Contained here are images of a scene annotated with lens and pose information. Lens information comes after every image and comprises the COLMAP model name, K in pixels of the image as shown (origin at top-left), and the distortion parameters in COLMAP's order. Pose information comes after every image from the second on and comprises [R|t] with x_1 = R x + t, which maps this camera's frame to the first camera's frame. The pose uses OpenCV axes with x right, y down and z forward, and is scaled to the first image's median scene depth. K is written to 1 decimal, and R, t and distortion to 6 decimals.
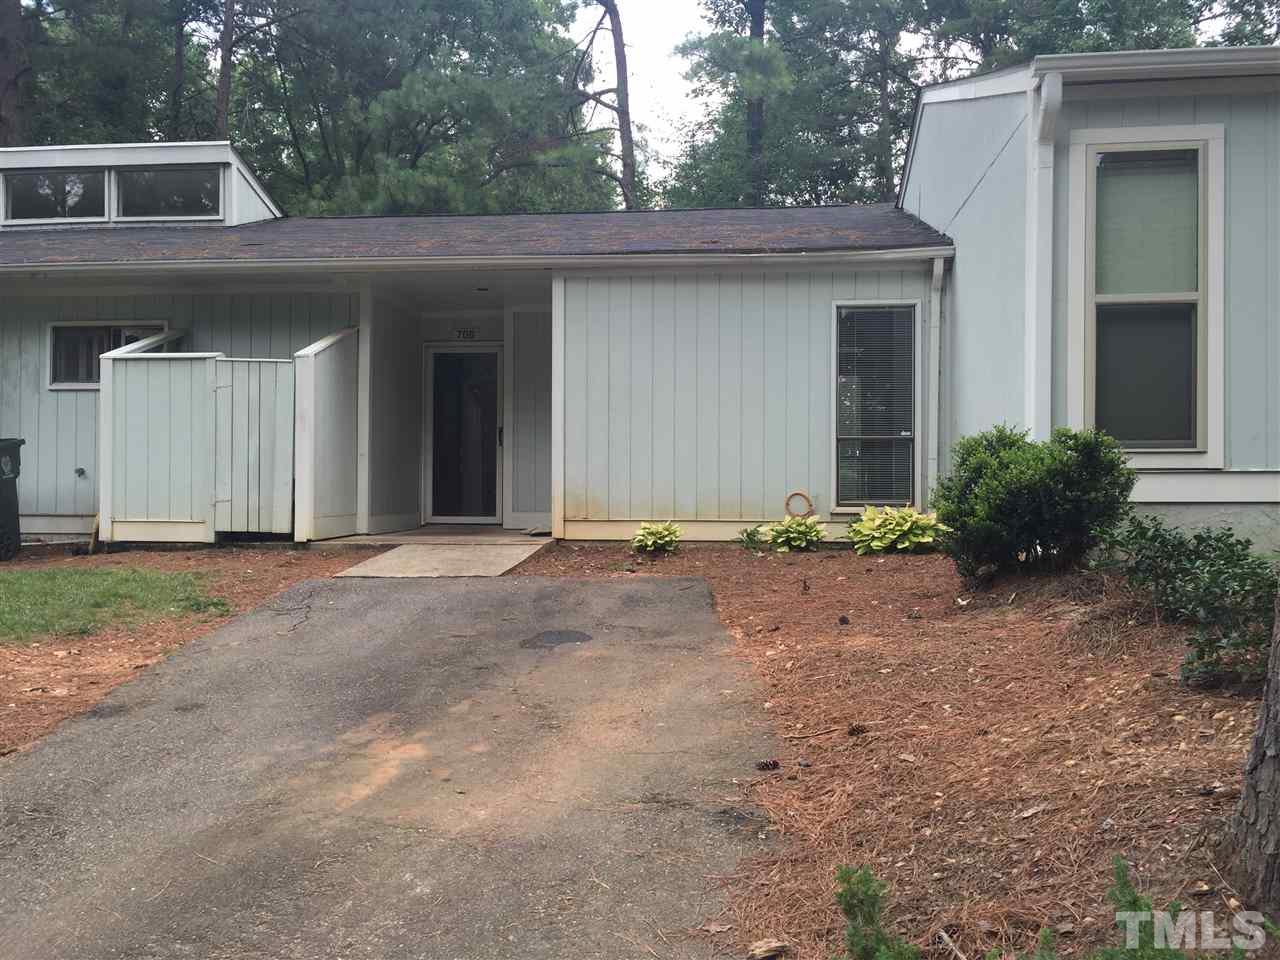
lens RADIAL K [[1080.3, 0, 637.3], [0, 1080.3, 482.9], [0, 0, 1]] dist [0.096711, -0.130560]
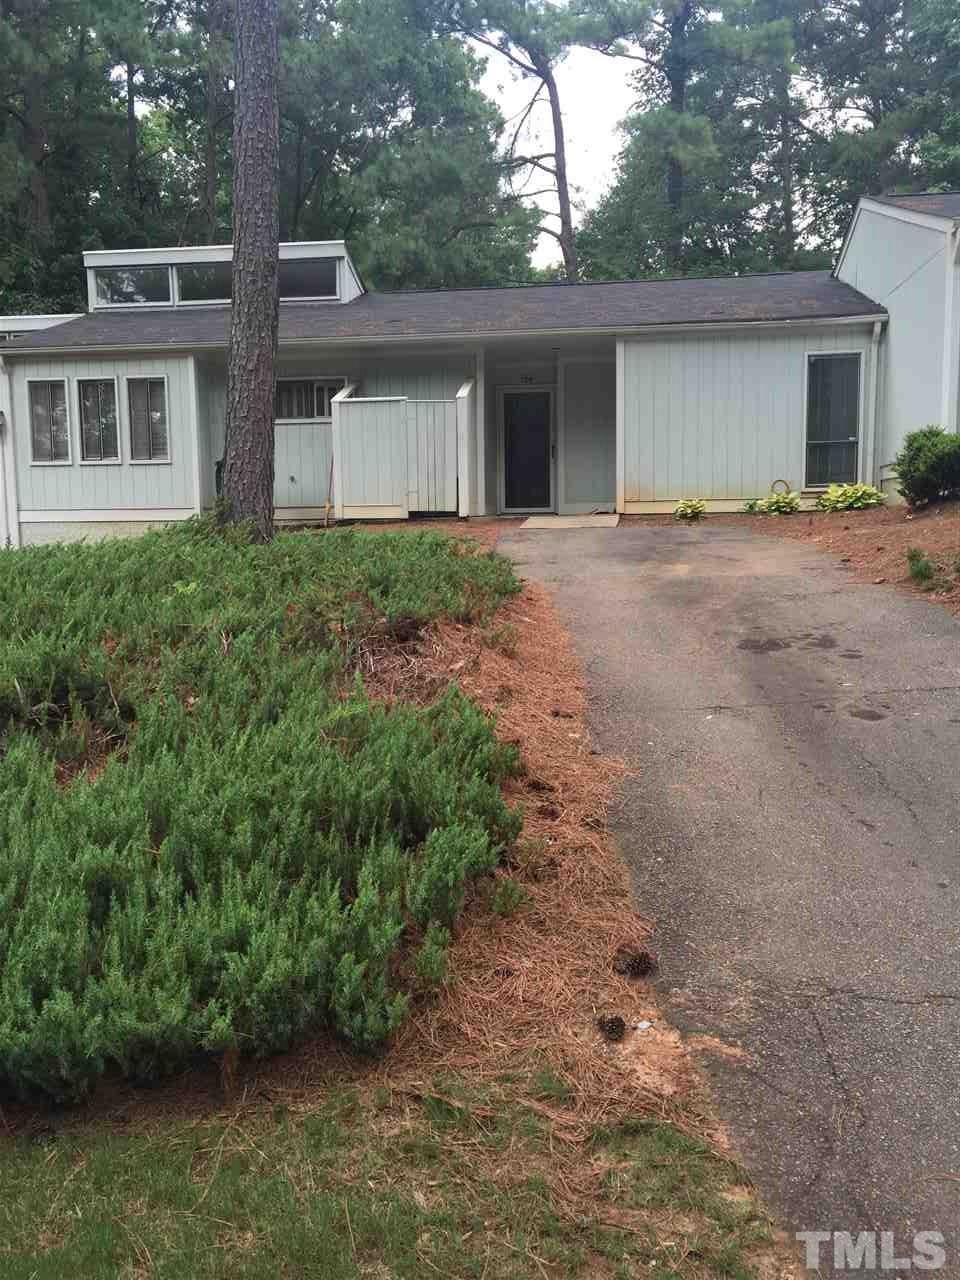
lens RADIAL K [[1080.3, 0, 459.4], [0, 1080.3, 630.8], [0, 0, 1]] dist [0.096711, -0.130560]
pose [[0.999429, -0.013898, -0.030806, -0.262568], [0.016935, 0.994783, 0.100599, 0.059454], [0.029247, -0.101063, 0.994450, -0.578549]]
